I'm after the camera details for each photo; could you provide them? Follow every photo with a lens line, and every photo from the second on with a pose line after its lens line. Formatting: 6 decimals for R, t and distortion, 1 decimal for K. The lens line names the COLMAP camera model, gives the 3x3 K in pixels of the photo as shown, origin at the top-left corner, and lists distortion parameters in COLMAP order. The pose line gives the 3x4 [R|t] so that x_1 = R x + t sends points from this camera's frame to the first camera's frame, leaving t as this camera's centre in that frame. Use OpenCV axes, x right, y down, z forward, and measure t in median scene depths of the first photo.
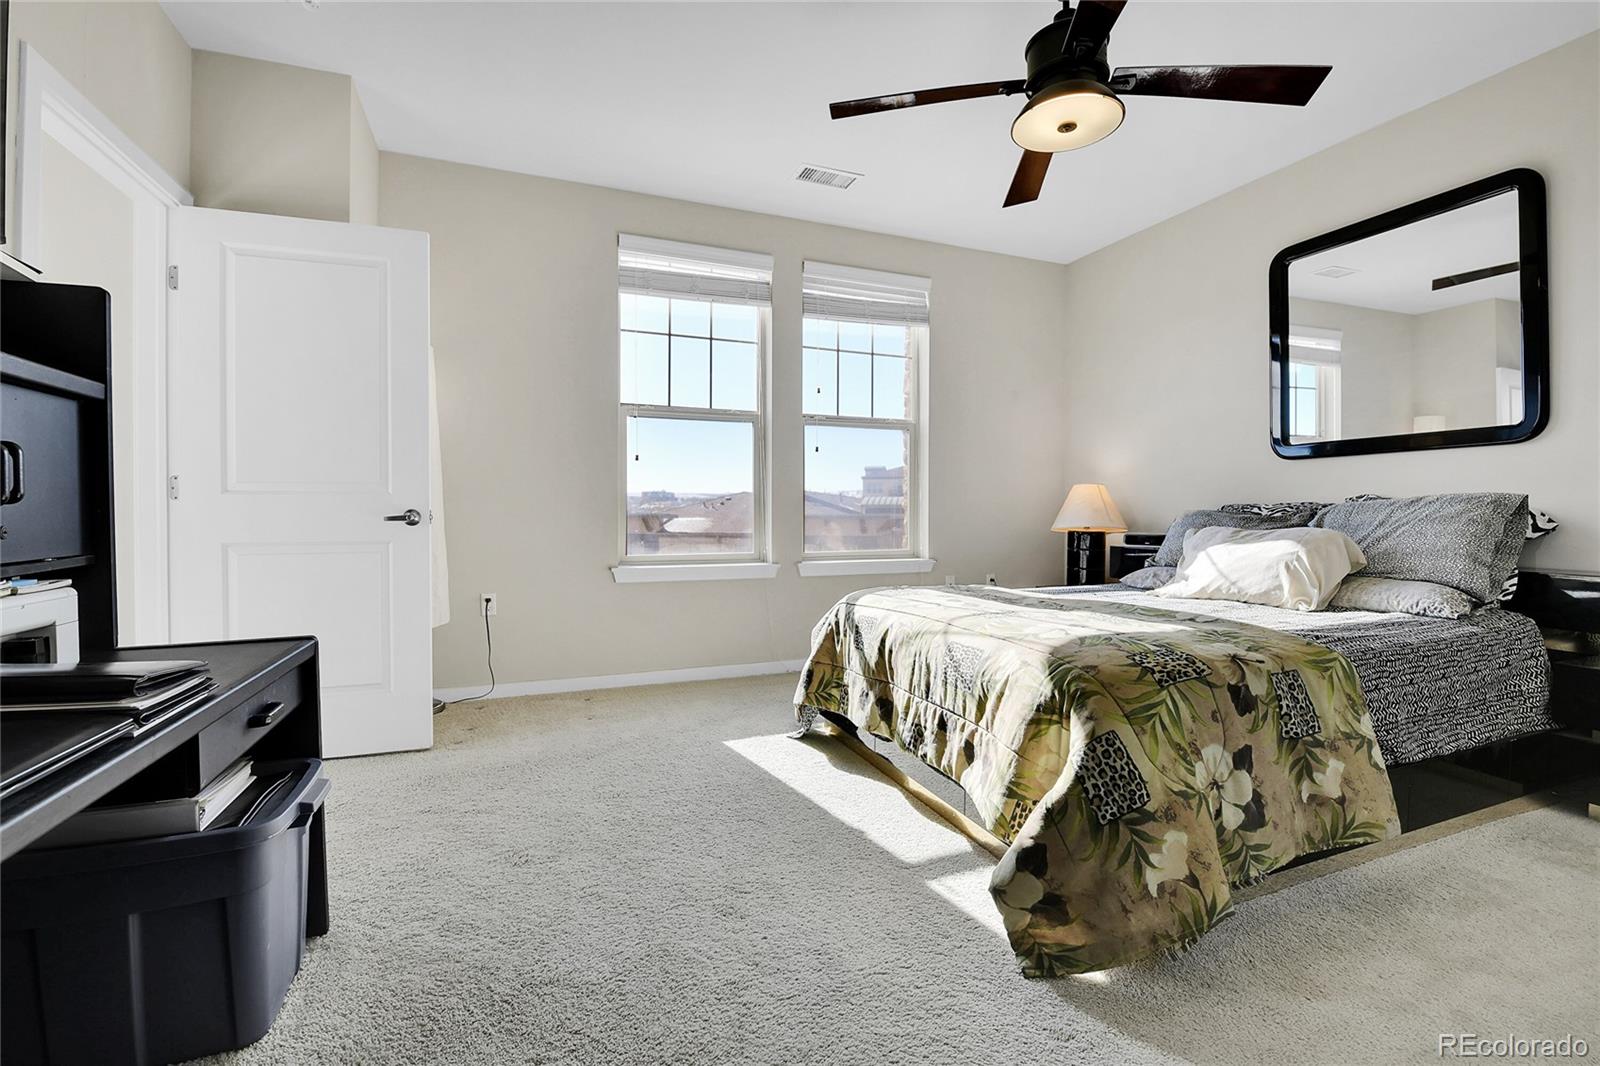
lens RADIAL K [[694.9, 0, 801.7], [0, 694.9, 519.8], [0, 0, 1]] dist [-0.001524, -0.009419]
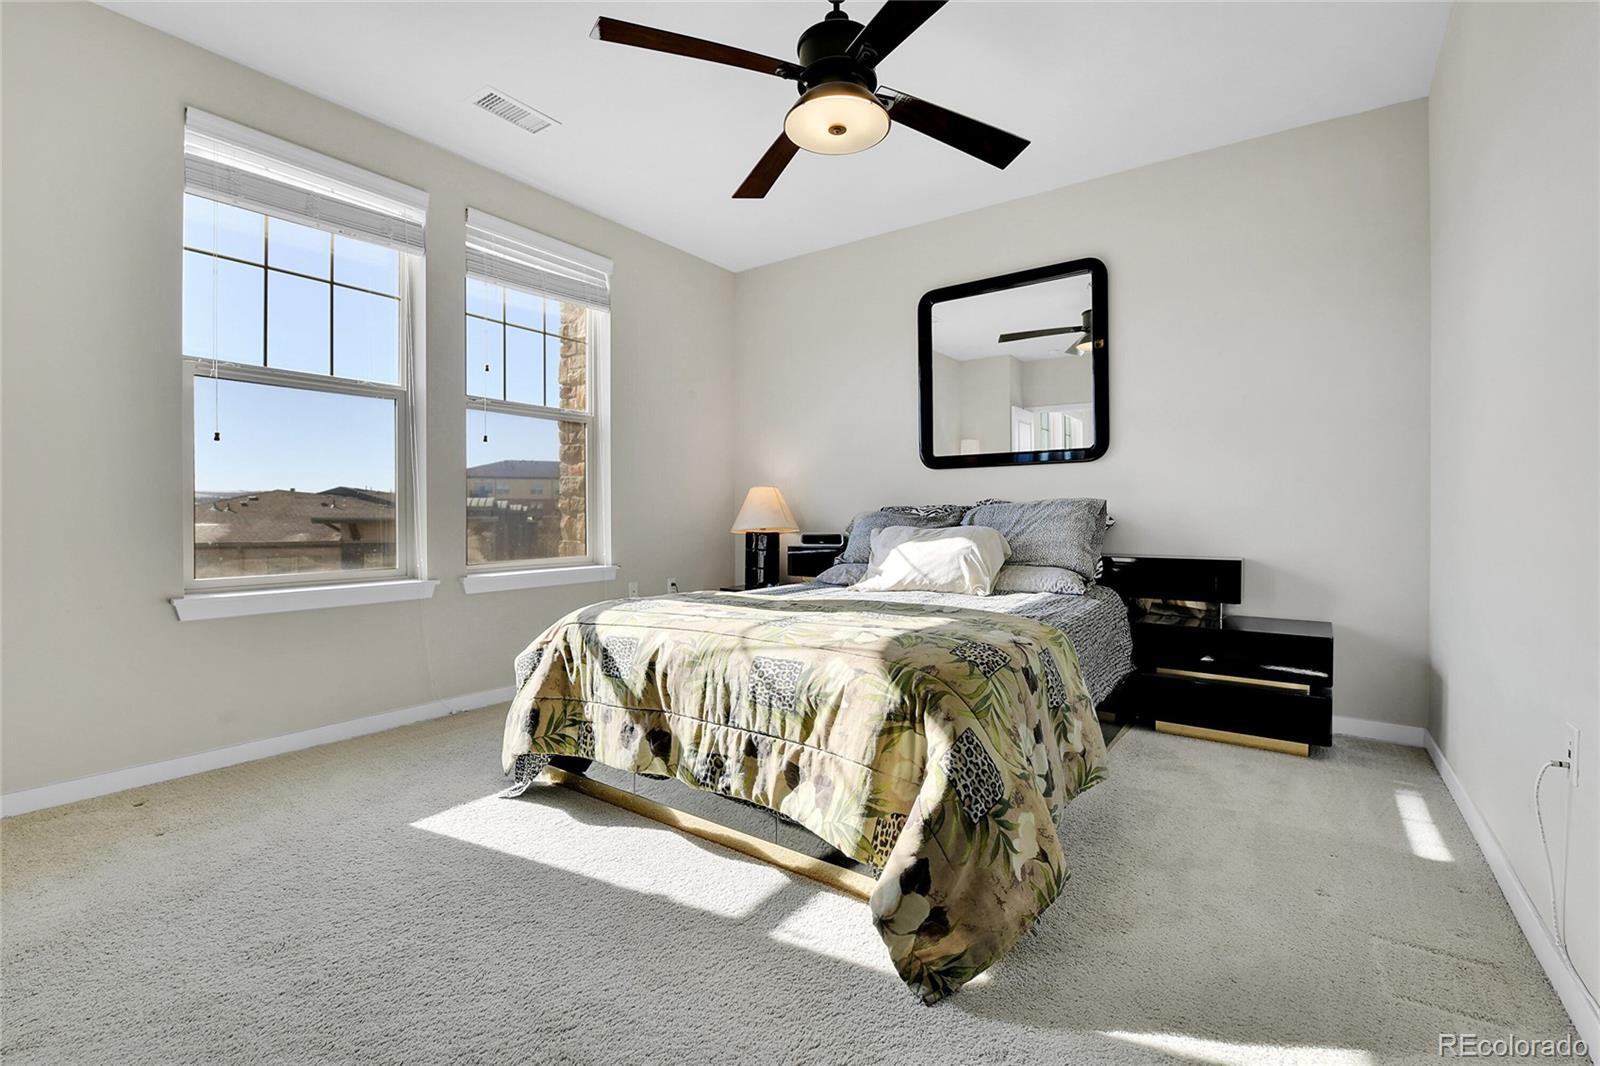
lens RADIAL K [[694.9, 0, 801.7], [0, 694.9, 519.8], [0, 0, 1]] dist [-0.001524, -0.009419]
pose [[0.838185, -0.008159, 0.545325, -0.218104], [0.009866, 0.999951, -0.000203, -0.002520], [-0.545297, 0.005551, 0.838224, 0.195610]]
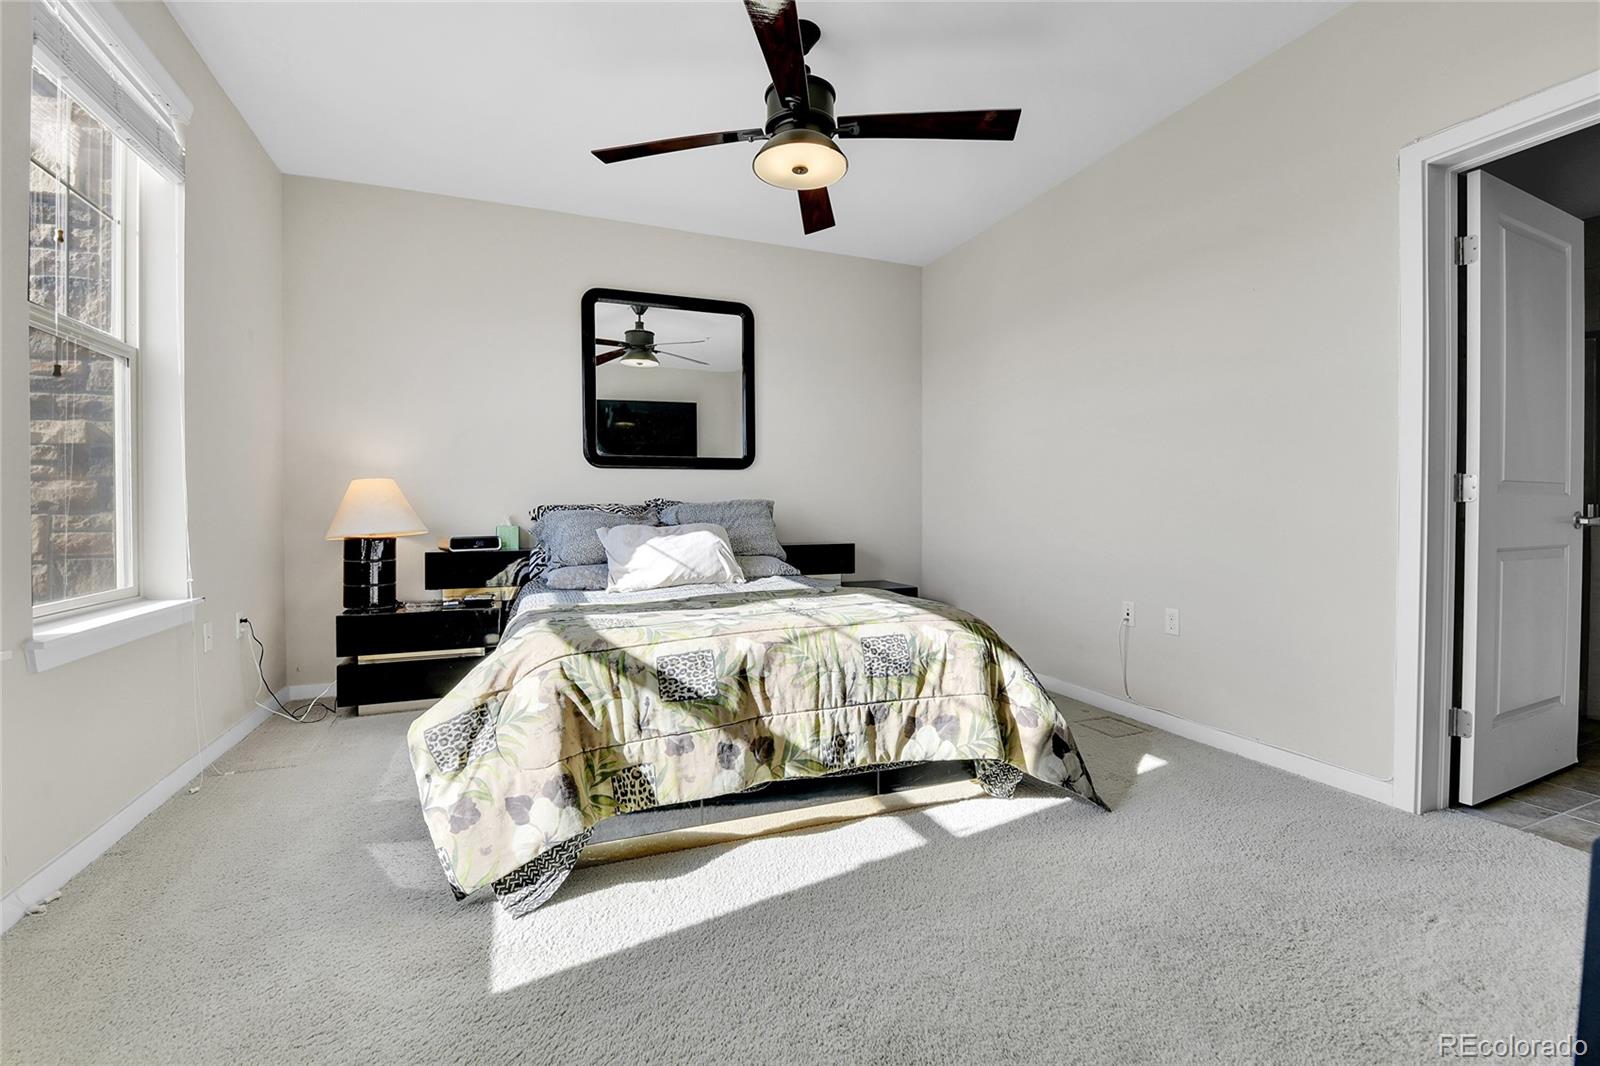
lens RADIAL K [[694.9, 0, 801.7], [0, 694.9, 519.8], [0, 0, 1]] dist [-0.001524, -0.009419]
pose [[-0.002717, -0.014548, 0.999890, -0.772492], [0.014871, 0.999783, 0.014587, -0.015549], [-0.999886, 0.014909, -0.002500, 1.037170]]
